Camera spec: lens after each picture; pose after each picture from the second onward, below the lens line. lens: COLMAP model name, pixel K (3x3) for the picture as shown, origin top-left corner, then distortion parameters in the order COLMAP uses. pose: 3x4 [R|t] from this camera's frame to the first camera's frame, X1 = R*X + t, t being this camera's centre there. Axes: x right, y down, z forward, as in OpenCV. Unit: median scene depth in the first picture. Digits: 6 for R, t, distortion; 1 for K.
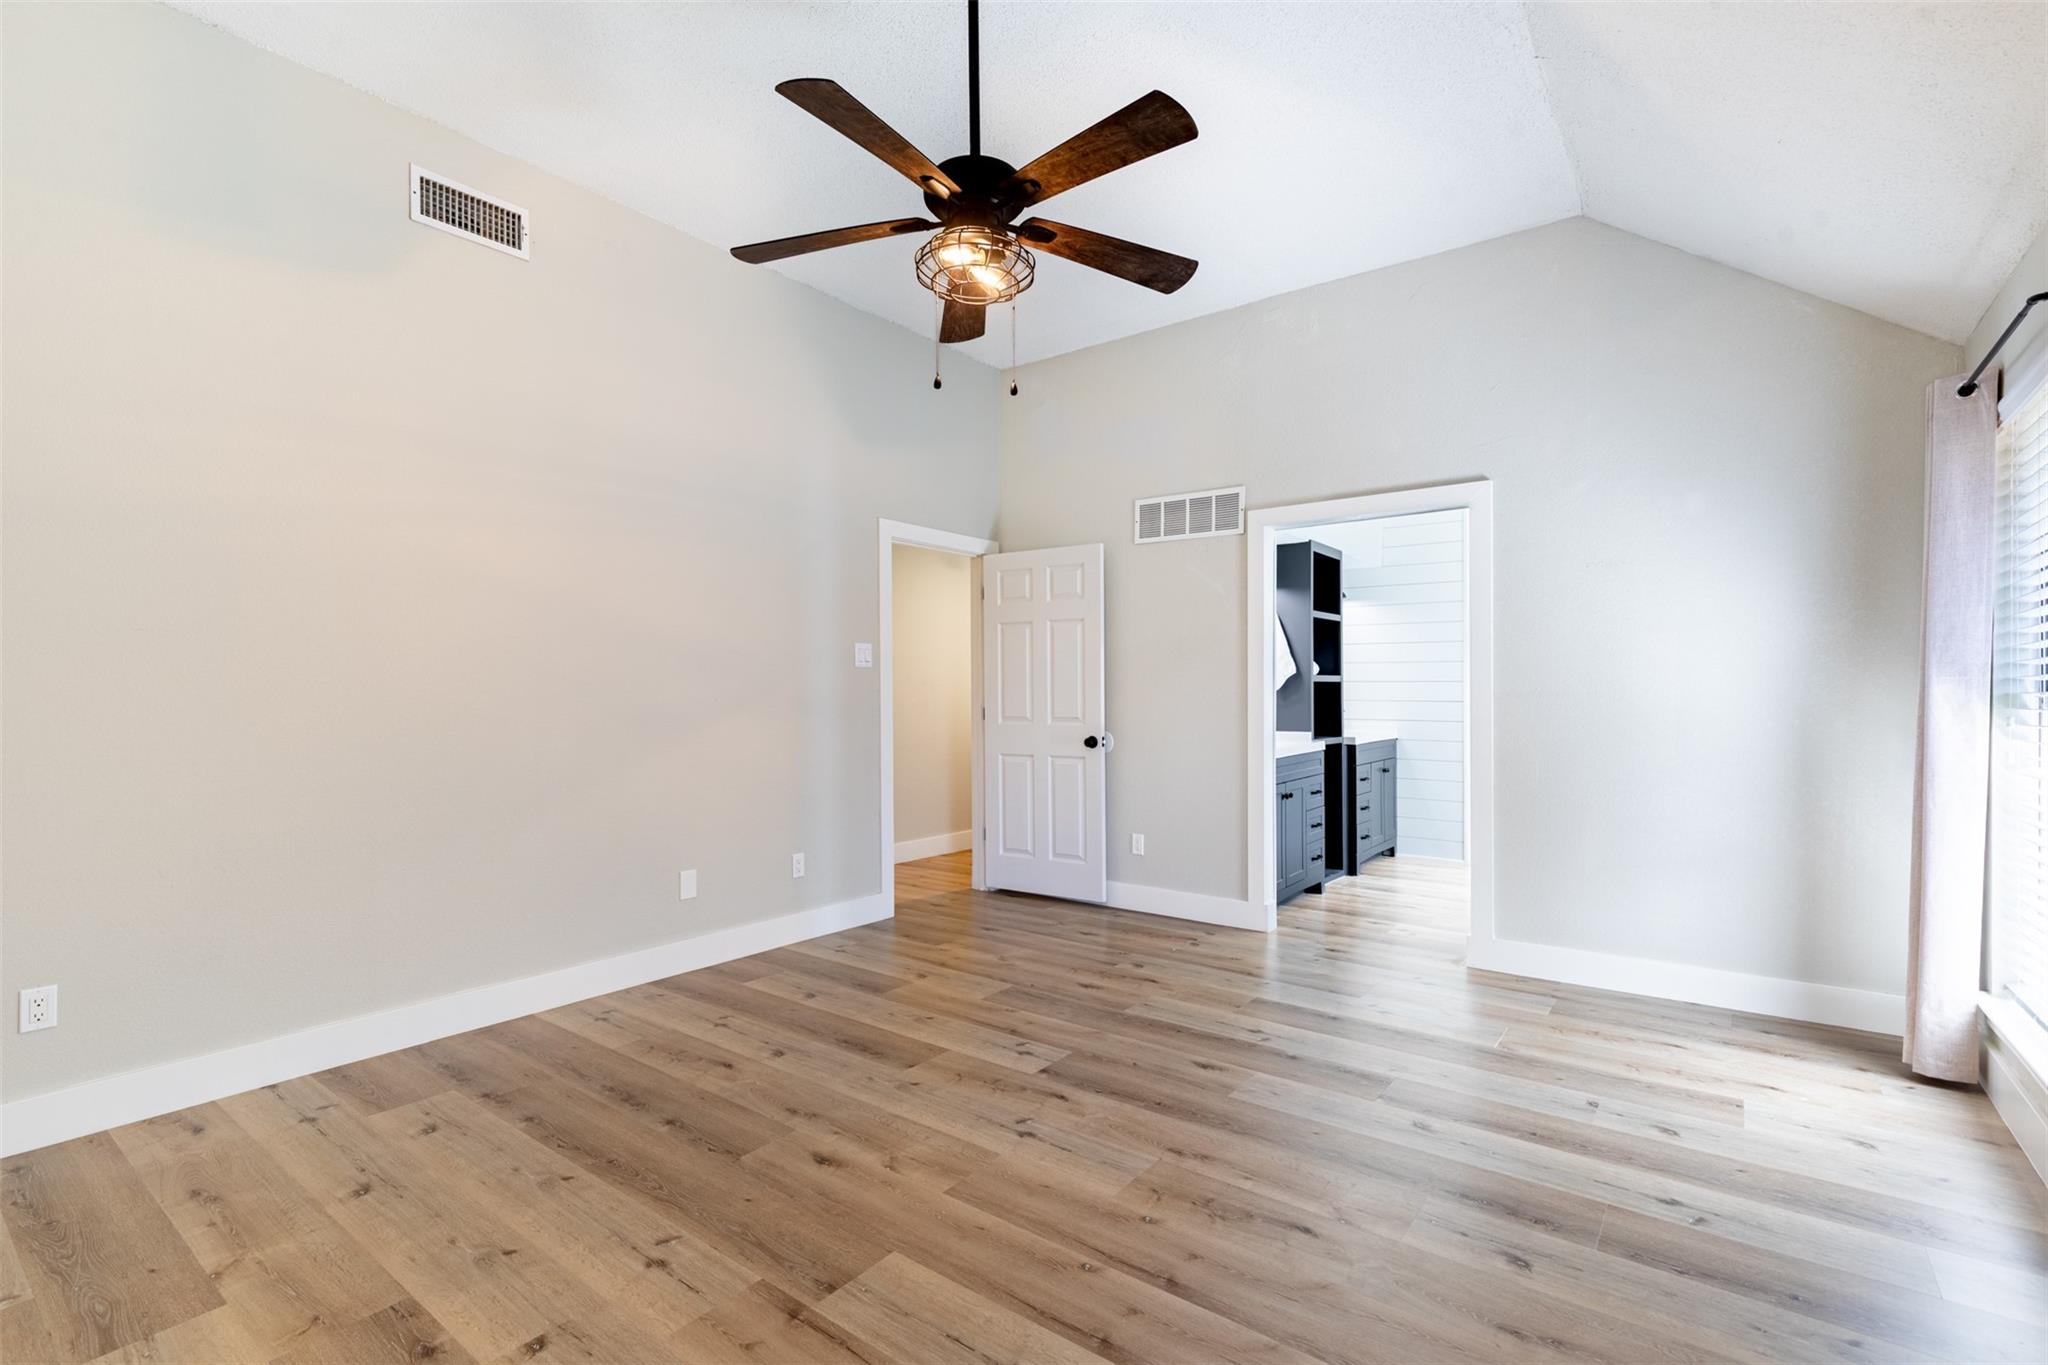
lens RADIAL K [[917.4, 0, 1025.0], [0, 917.4, 690.7], [0, 0, 1]] dist [0.003210, 0.000337]
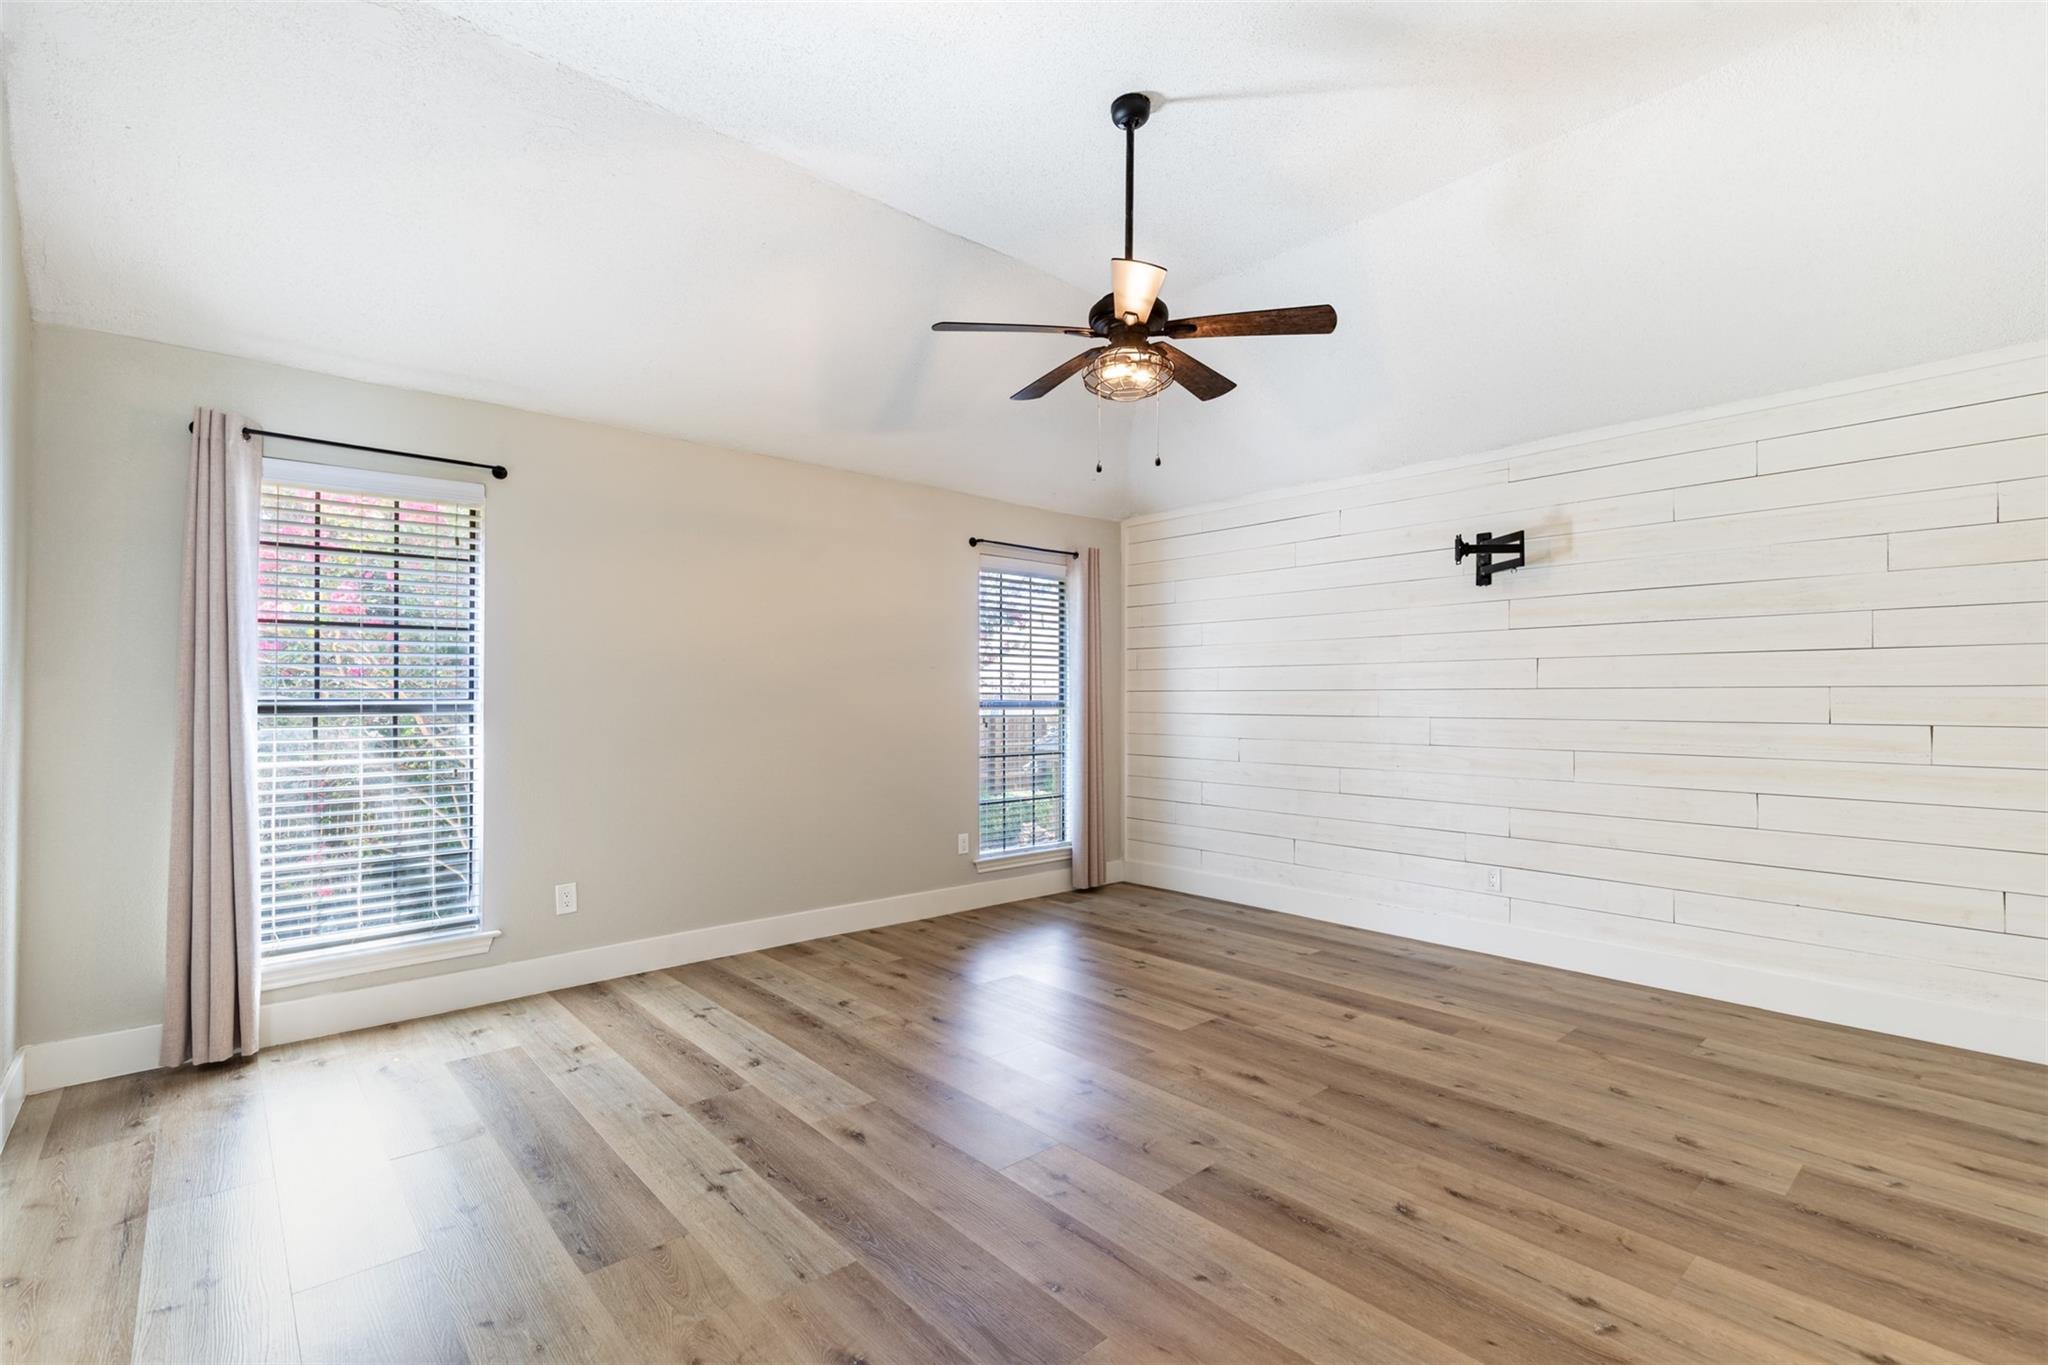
lens RADIAL K [[917.4, 0, 1025.0], [0, 917.4, 690.7], [0, 0, 1]] dist [0.003210, 0.000337]
pose [[-0.981693, 0.005121, 0.190400, -0.142695], [0.002264, 0.999882, -0.015220, 0.008659], [-0.190456, -0.014511, -0.981589, 2.108471]]
